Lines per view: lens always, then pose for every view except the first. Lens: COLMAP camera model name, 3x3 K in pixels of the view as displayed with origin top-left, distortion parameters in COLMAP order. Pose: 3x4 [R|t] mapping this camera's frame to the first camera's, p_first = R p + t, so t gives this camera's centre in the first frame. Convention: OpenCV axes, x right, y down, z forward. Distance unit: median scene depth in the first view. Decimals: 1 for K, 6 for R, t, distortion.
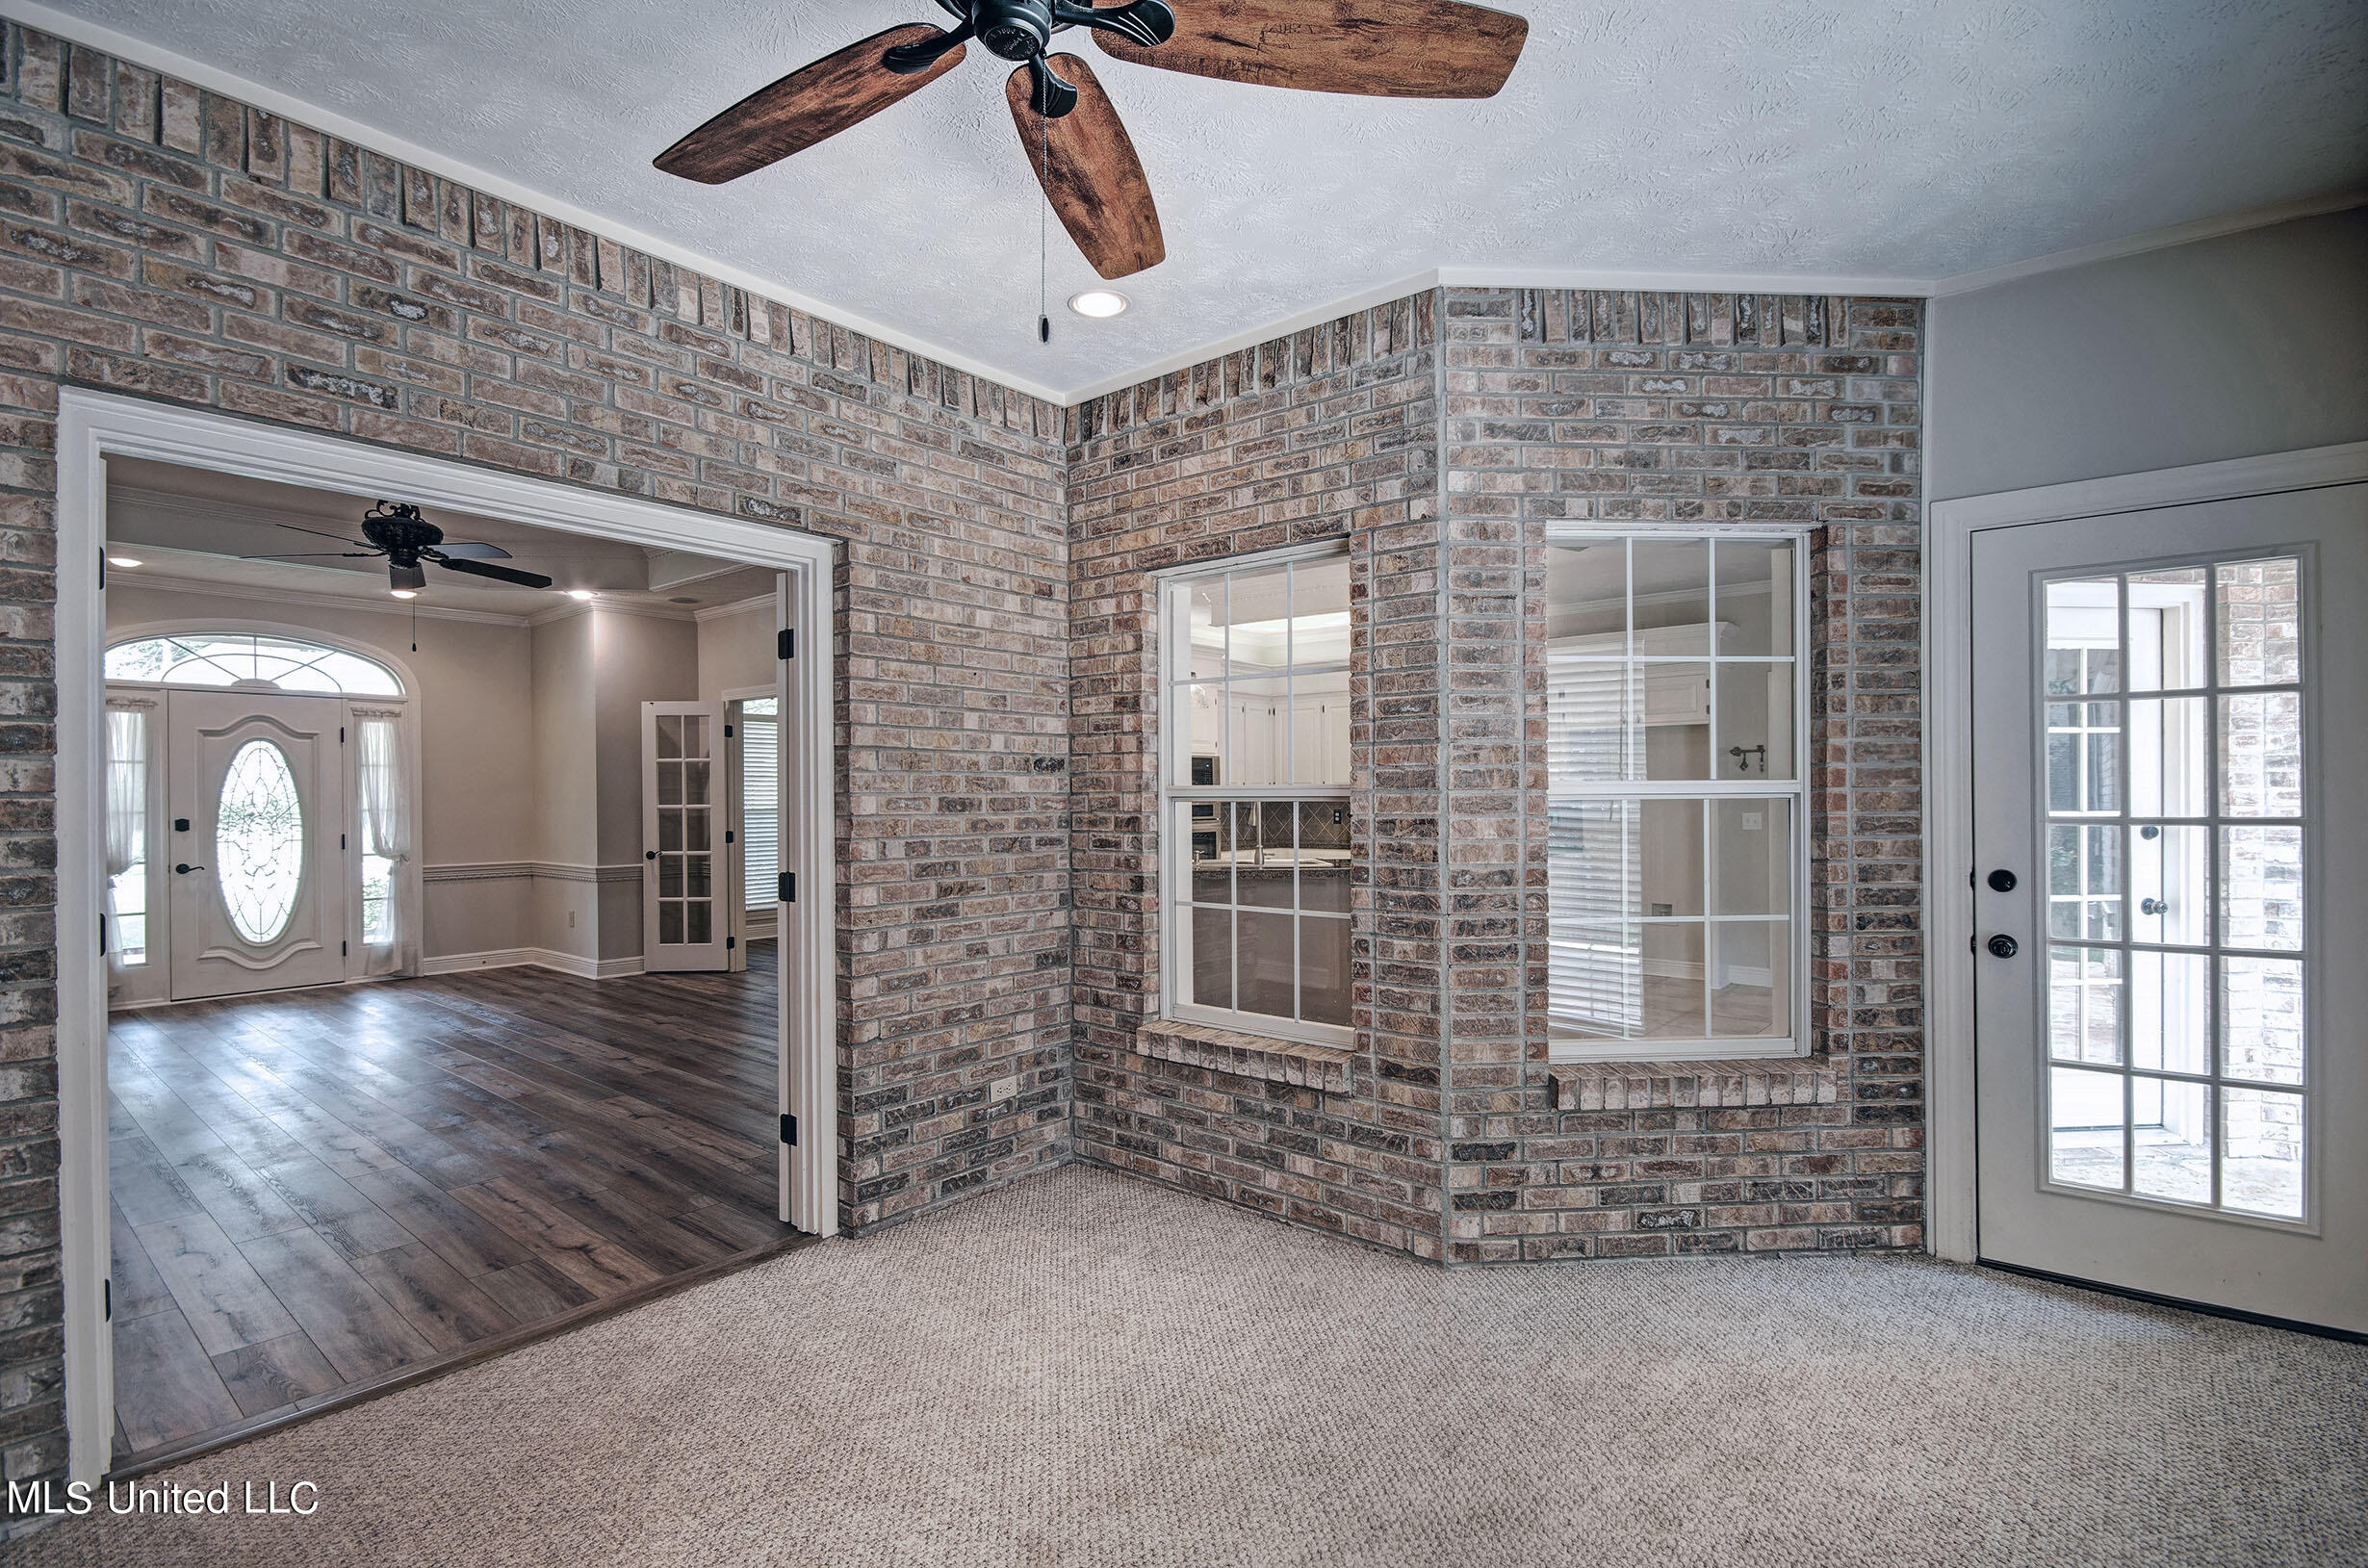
lens RADIAL K [[1087.8, 0, 1206.8], [0, 1087.8, 796.7], [0, 0, 1]] dist [0.022259, -0.001422]
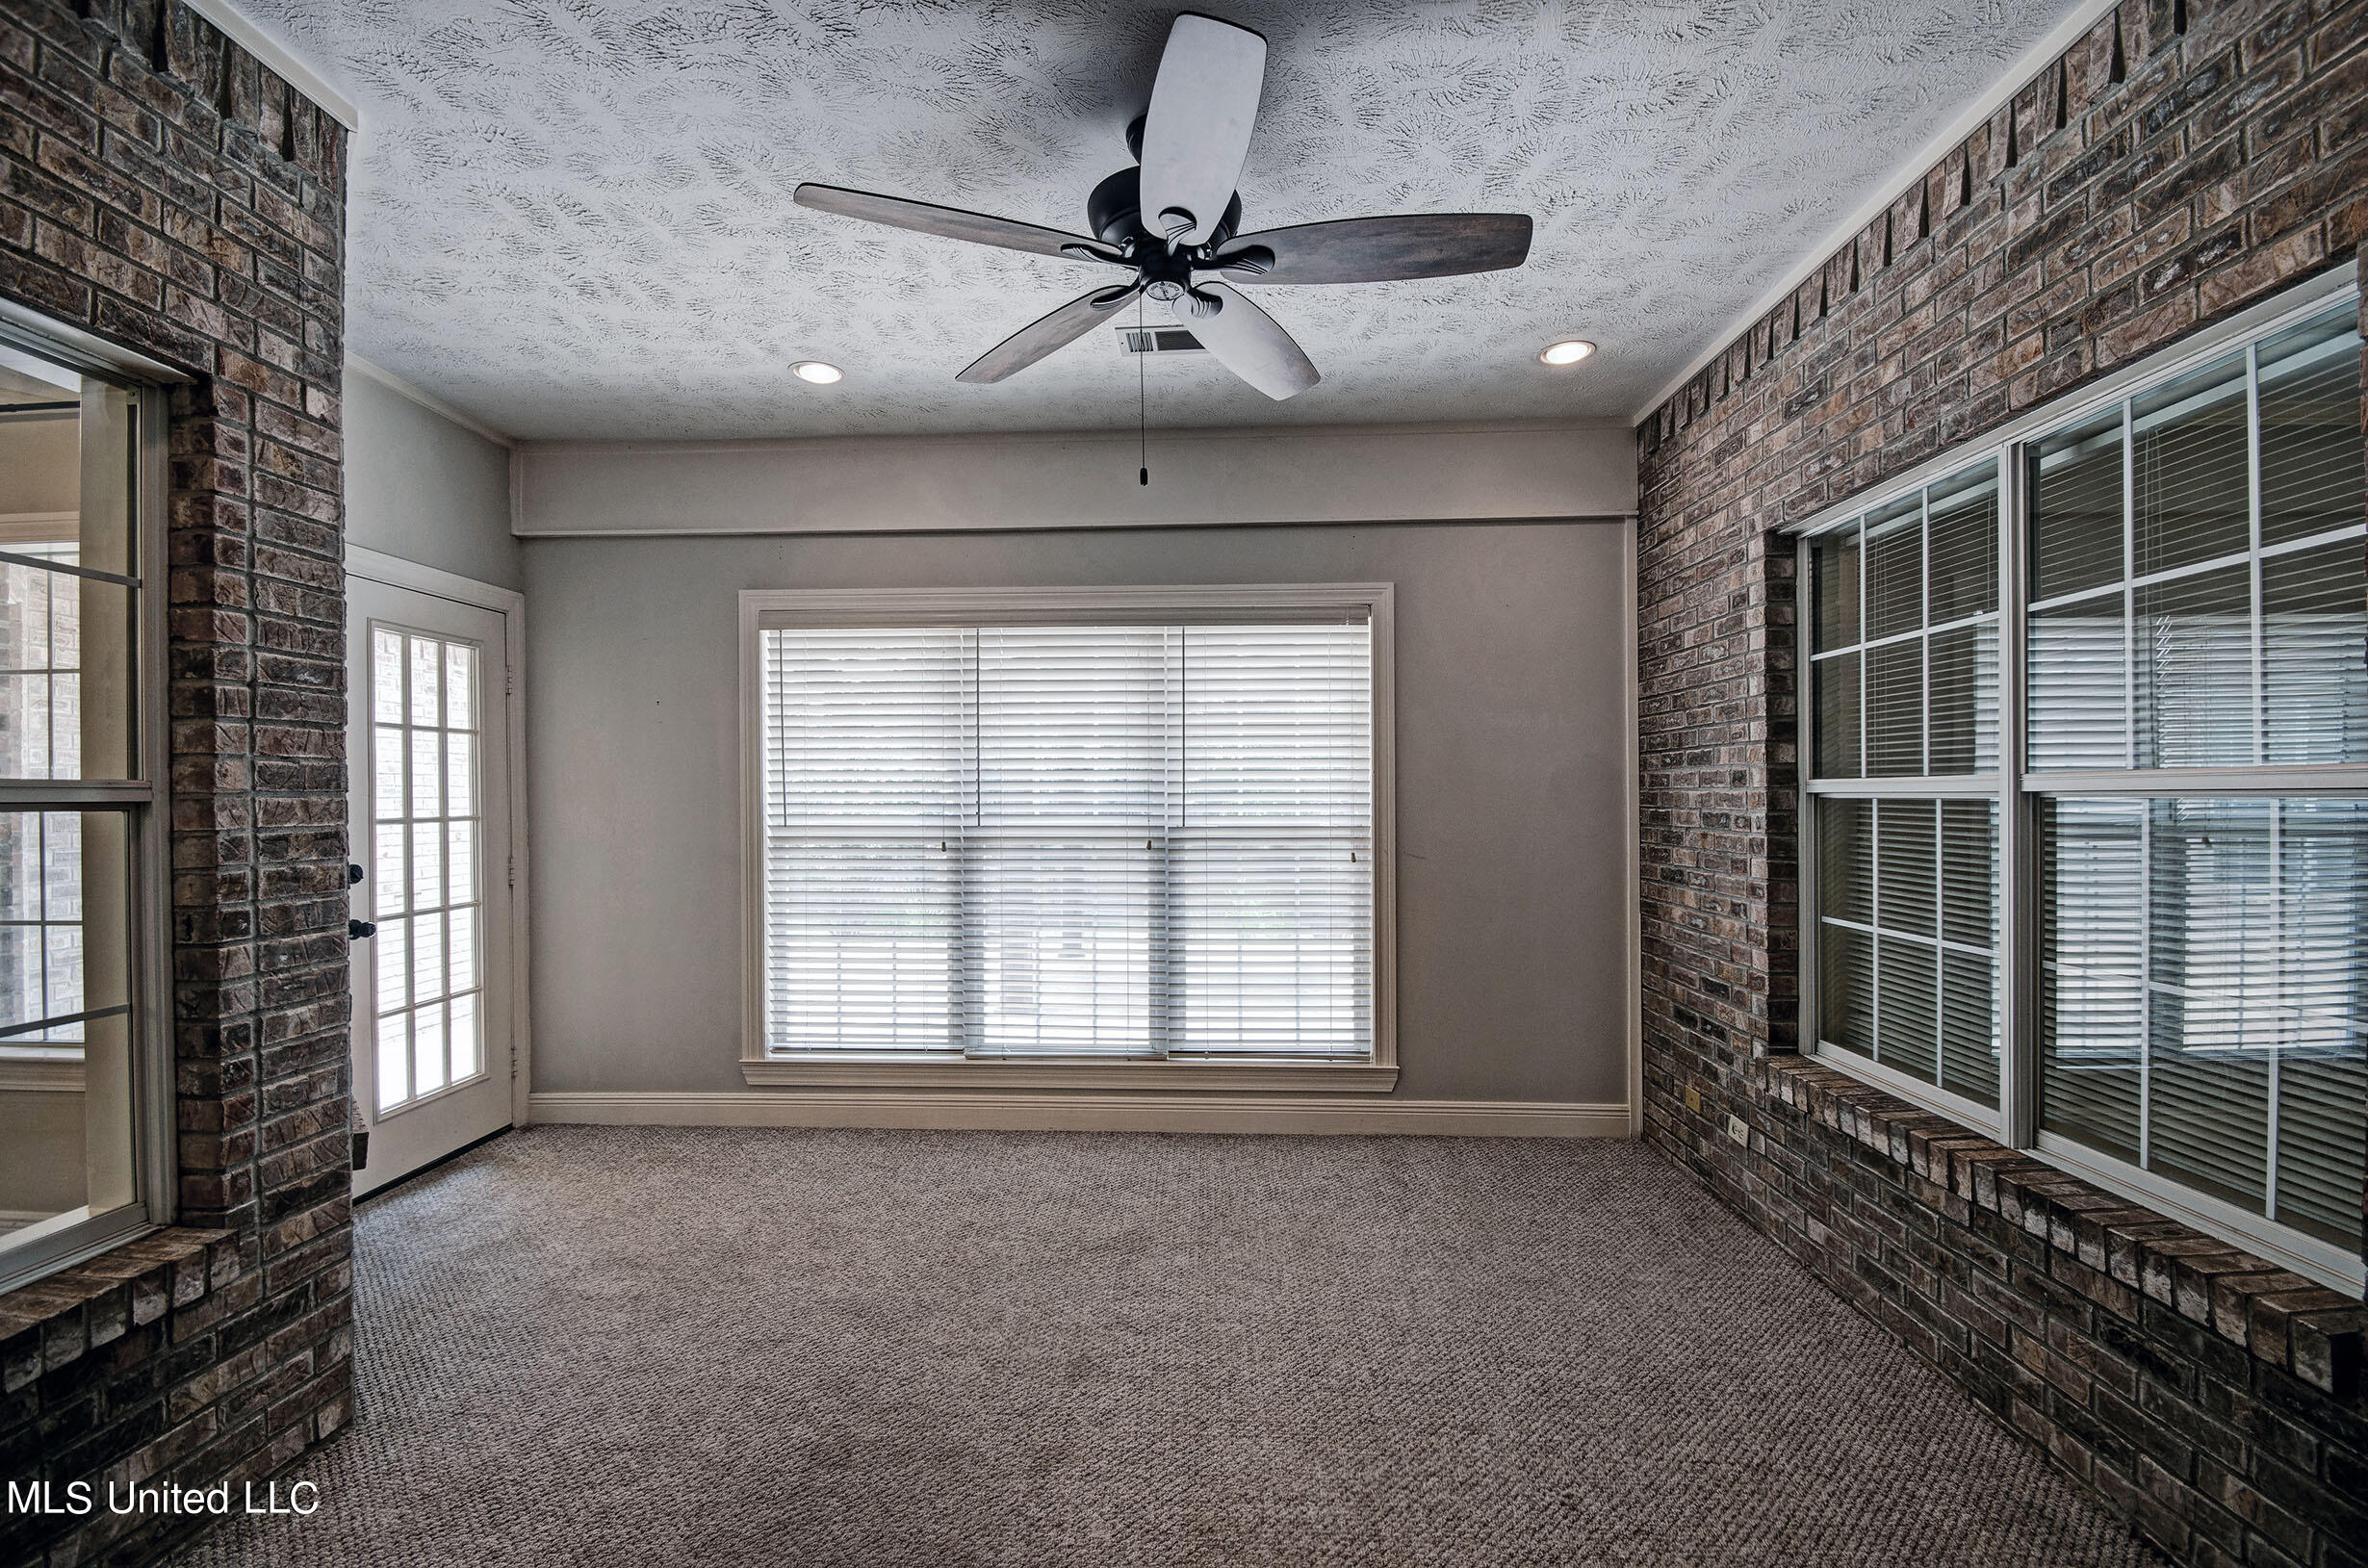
lens RADIAL K [[1093.6, 0, 1197.2], [0, 1093.6, 798.2], [0, 0, 1]] dist [0.003790, 0.000492]
pose [[-0.605235, 0.003737, 0.796038, -0.722587], [0.006925, 0.999976, 0.000571, 0.001311], [-0.796017, 0.005859, -0.605247, 0.958455]]
